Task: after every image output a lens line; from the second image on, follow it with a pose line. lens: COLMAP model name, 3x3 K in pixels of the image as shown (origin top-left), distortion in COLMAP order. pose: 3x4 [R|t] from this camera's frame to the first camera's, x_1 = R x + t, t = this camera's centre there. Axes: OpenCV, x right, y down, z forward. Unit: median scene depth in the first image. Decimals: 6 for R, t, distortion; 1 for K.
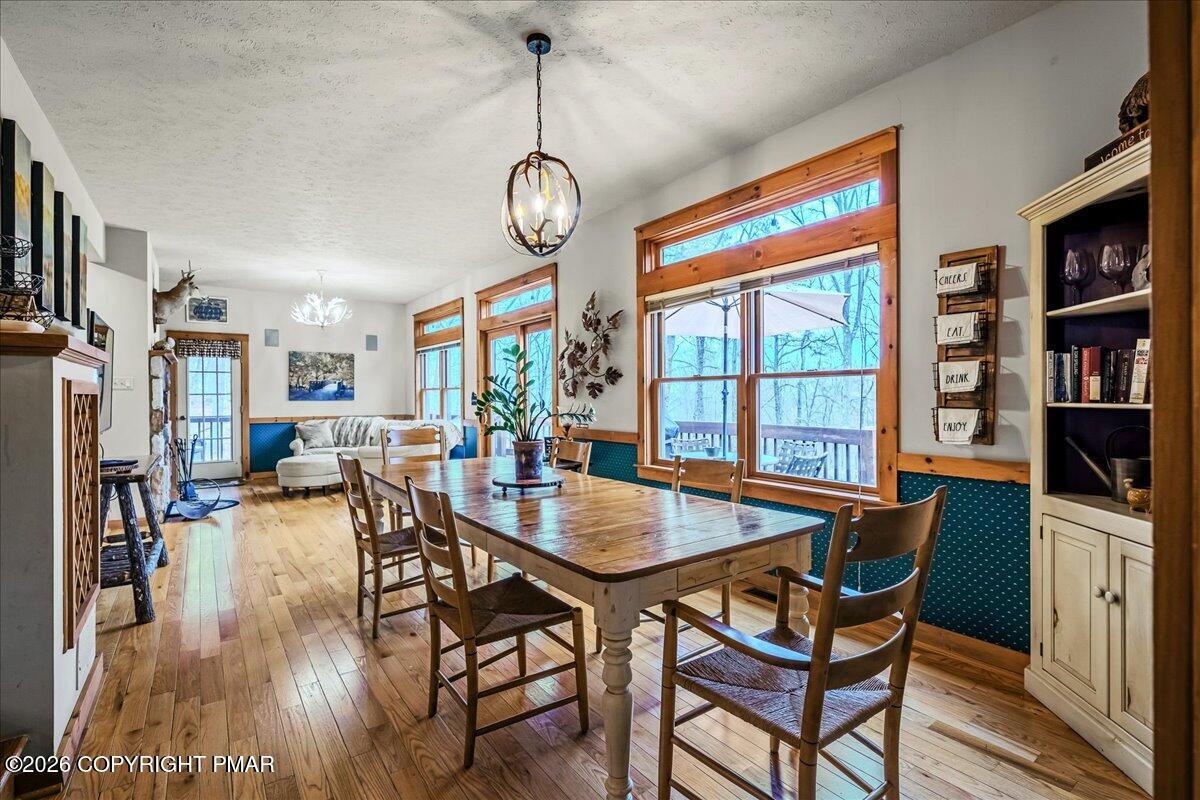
lens RADIAL K [[540.1, 0, 600.0], [0, 540.1, 400.0], [0, 0, 1]] dist [0.000627, -0.000131]
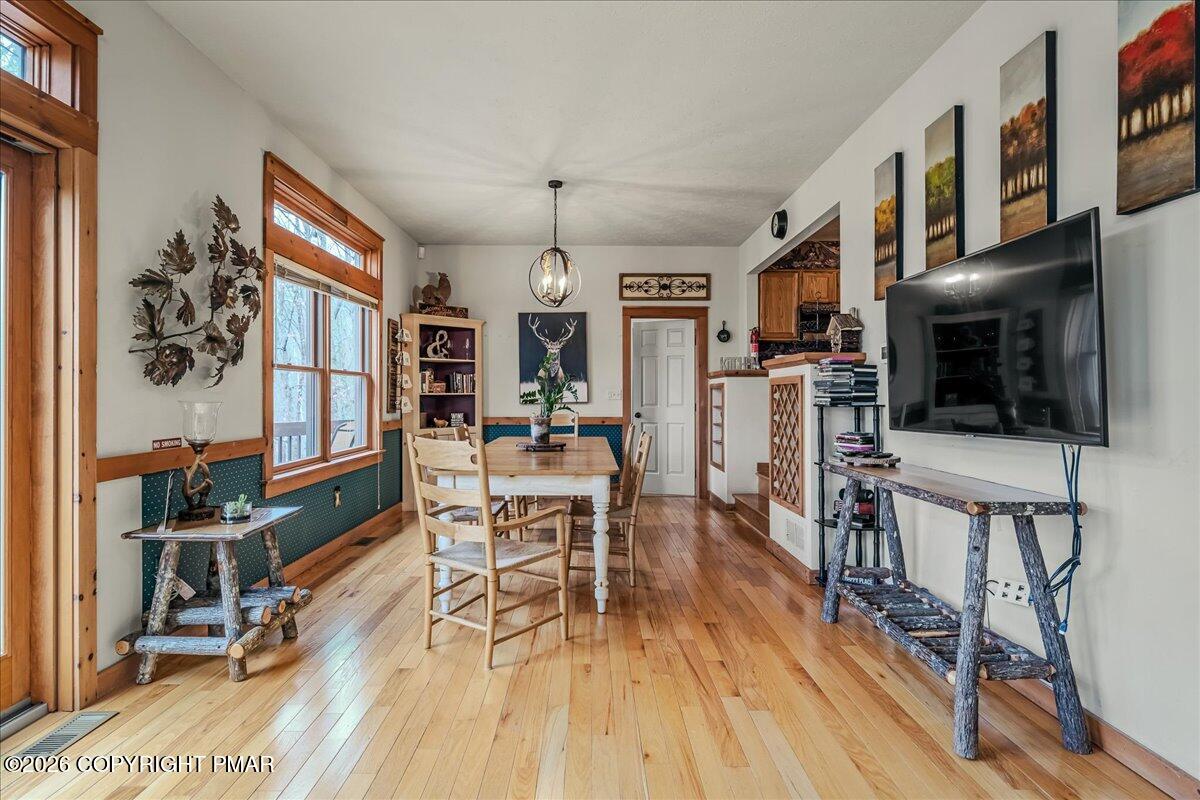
lens RADIAL K [[618.6, 0, 595.9], [0, 618.6, 392.9], [0, 0, 1]] dist [0.000346, -0.000313]
pose [[-0.810438, 0.007293, 0.585778, -0.422845], [0.007197, 0.999971, -0.002493, 0.004214], [-0.585780, 0.002195, -0.810467, 0.778761]]
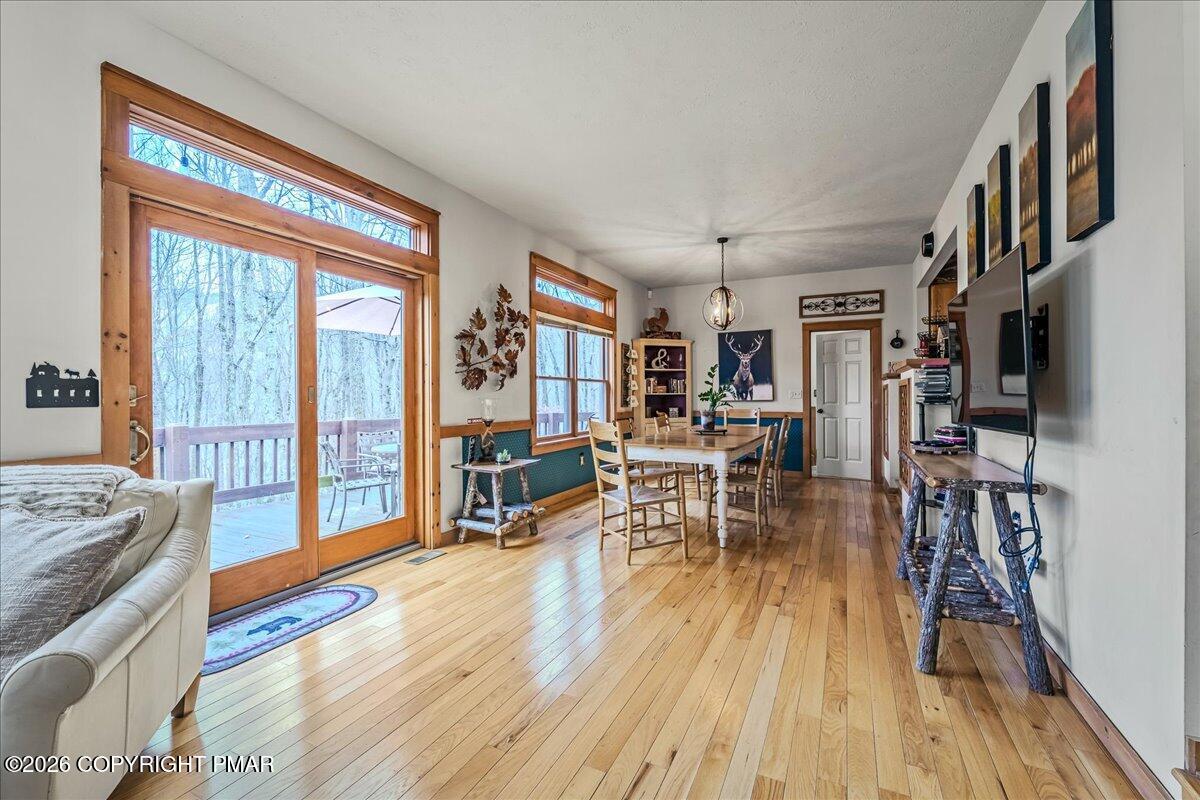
lens RADIAL K [[493.9, 0, 602.0], [0, 493.9, 395.8], [0, 0, 1]] dist [-0.001298, -0.000329]
pose [[-0.460337, 0.003899, 0.887736, -0.548808], [0.008087, 0.999967, -0.000199, 0.004867], [-0.887707, 0.007087, -0.460354, 0.758864]]
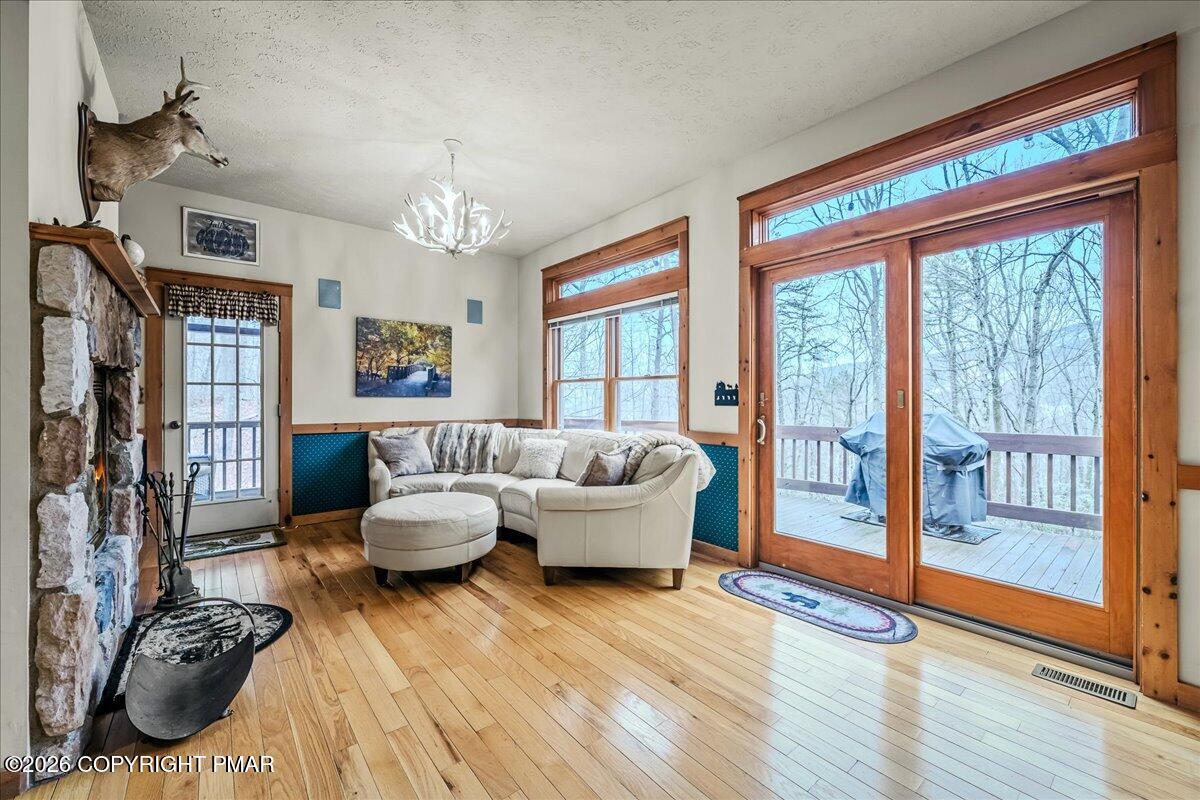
lens RADIAL K [[475.8, 0, 600.0], [0, 475.8, 400.0], [0, 0, 1]] dist [-0.000362, 0.000143]
pose [[0.998759, 0.007138, 0.049286, -0.341769], [-0.006962, 0.999969, -0.003751, 0.005735], [-0.049311, 0.003404, 0.998778, 0.466282]]
